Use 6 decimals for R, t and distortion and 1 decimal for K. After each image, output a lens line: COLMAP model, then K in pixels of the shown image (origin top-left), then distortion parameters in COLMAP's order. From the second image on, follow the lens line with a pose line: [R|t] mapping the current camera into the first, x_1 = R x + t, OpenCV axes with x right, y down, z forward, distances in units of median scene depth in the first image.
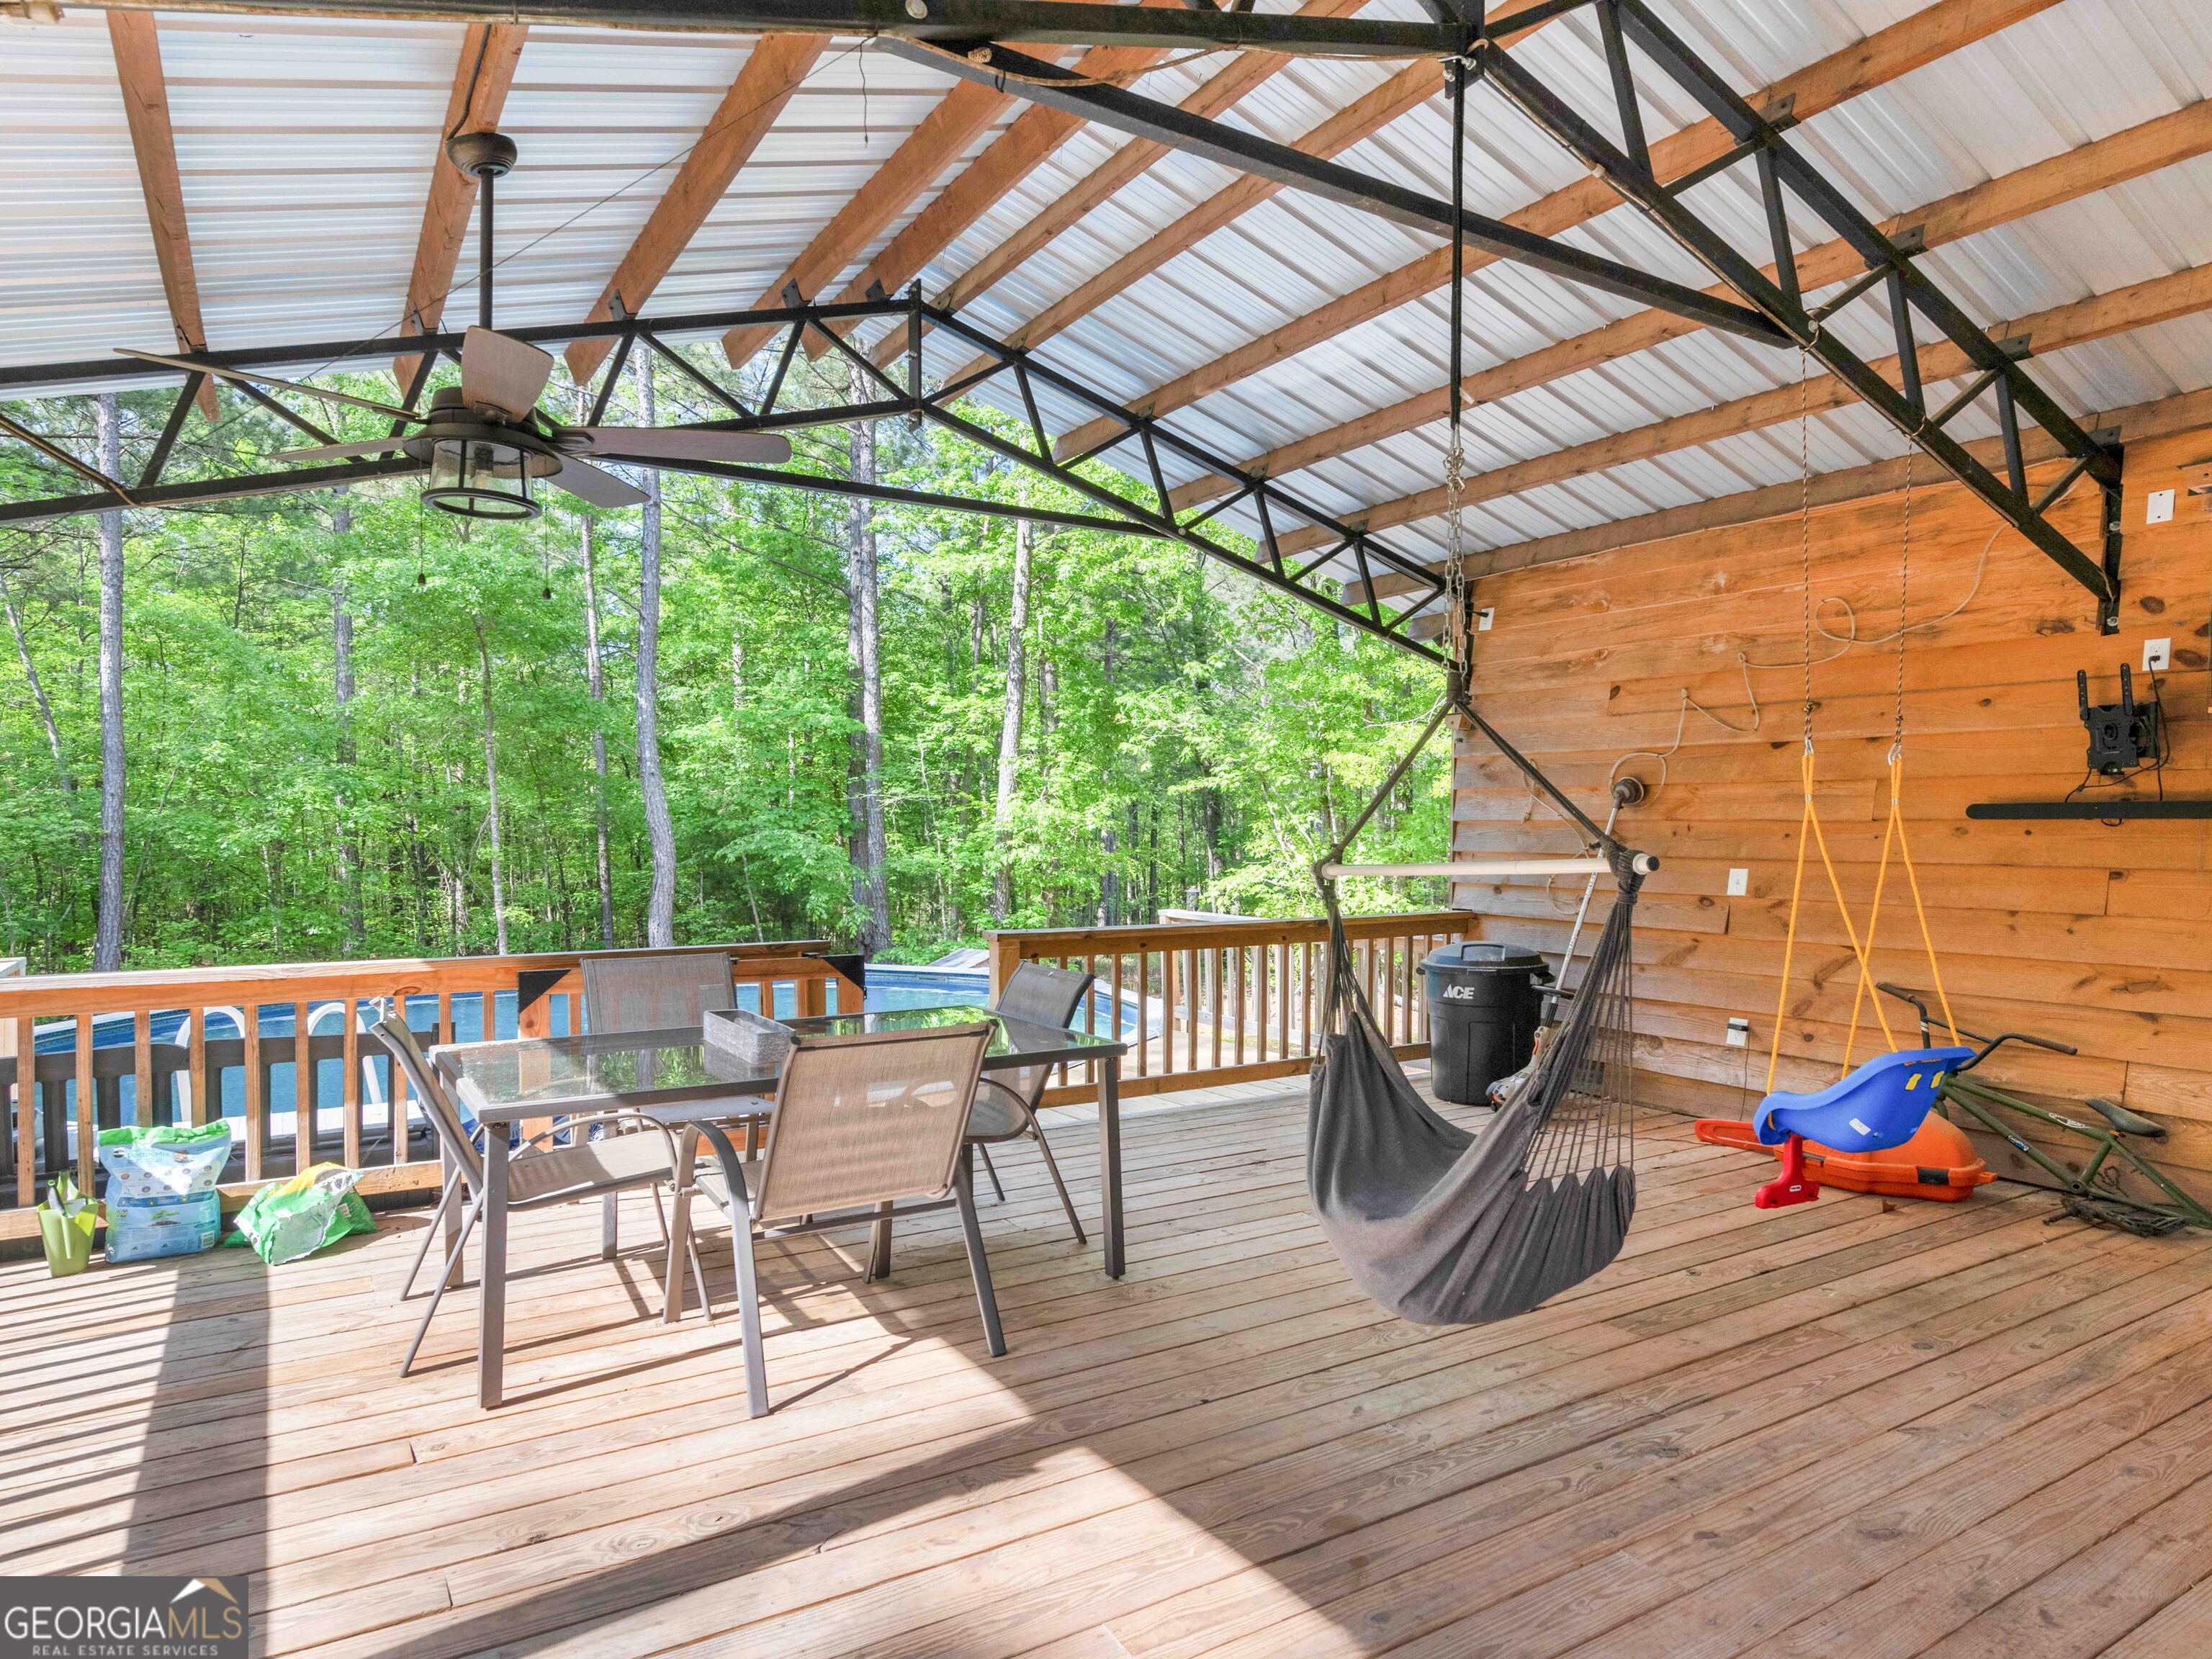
lens RADIAL K [[1310.1, 0, 1091.2], [0, 1310.1, 827.2], [0, 0, 1]] dist [0.009274, 0.001105]
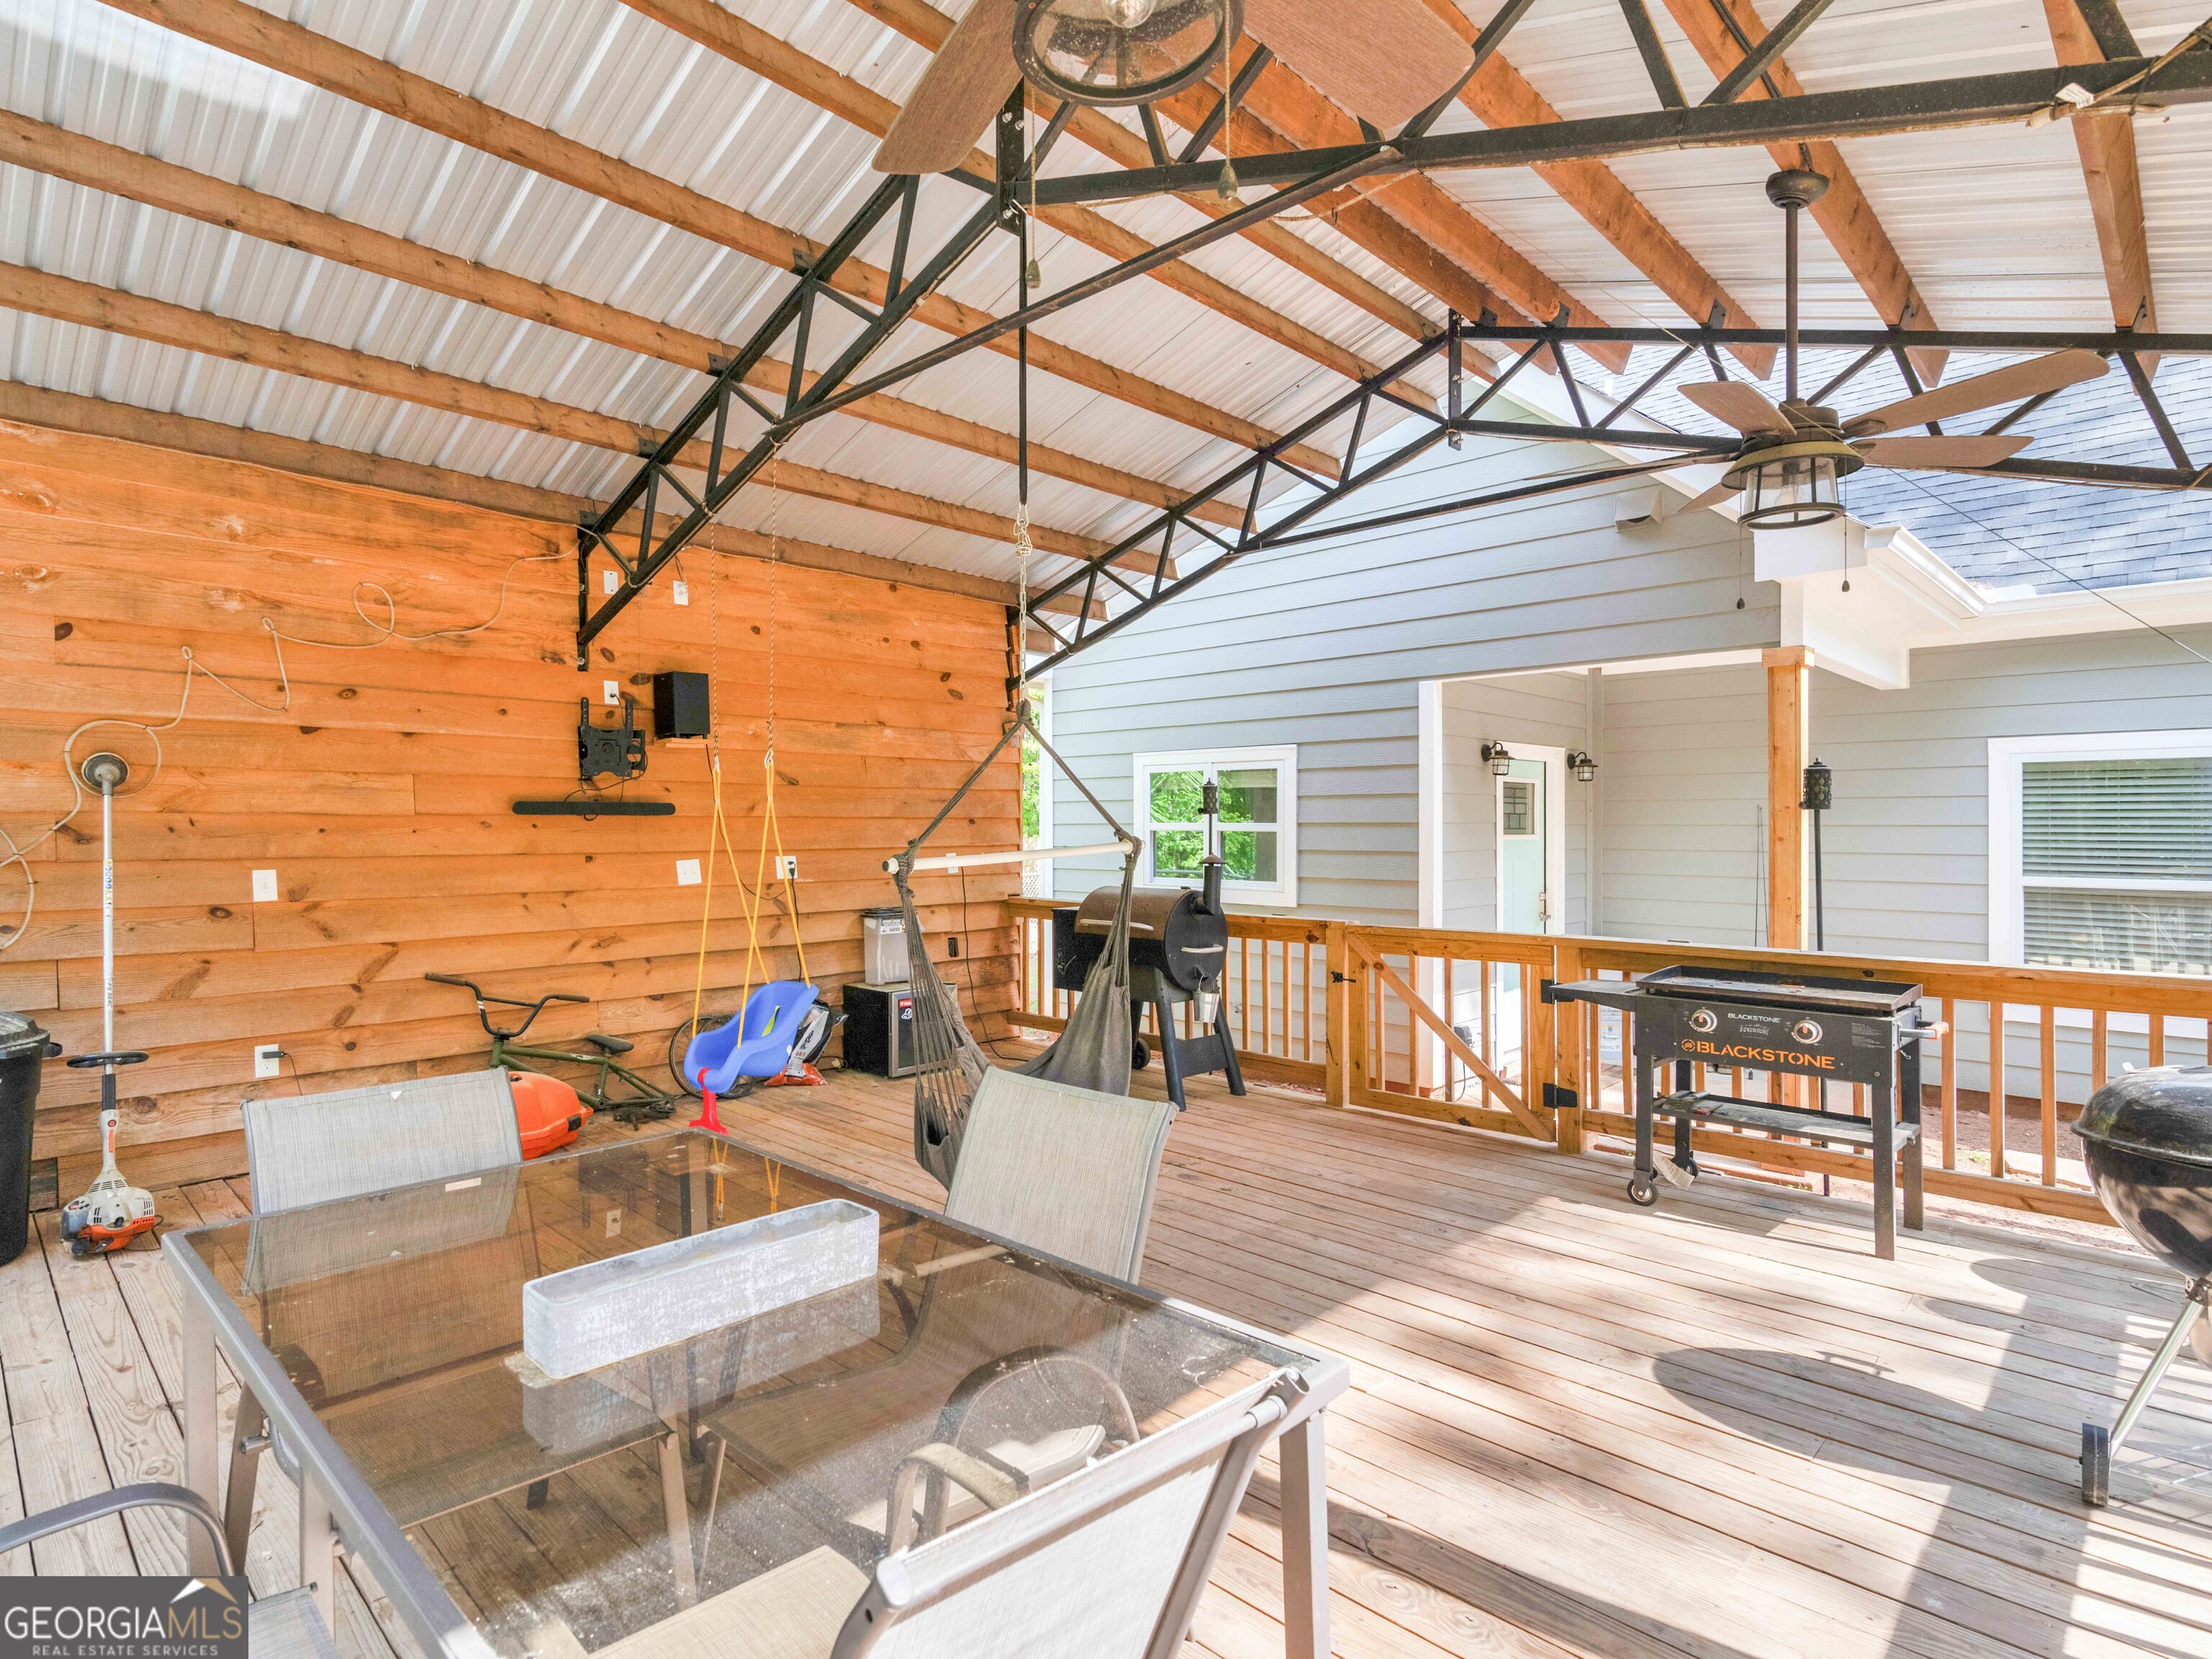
lens RADIAL K [[1179.3, 0, 1101.6], [0, 1179.3, 832.4], [0, 0, 1]] dist [-0.001461, 0.000172]
pose [[-0.244503, -0.000598, 0.969648, -0.462350], [0.008292, 0.999962, 0.002707, 0.011602], [-0.969613, 0.008702, -0.244489, 0.791810]]
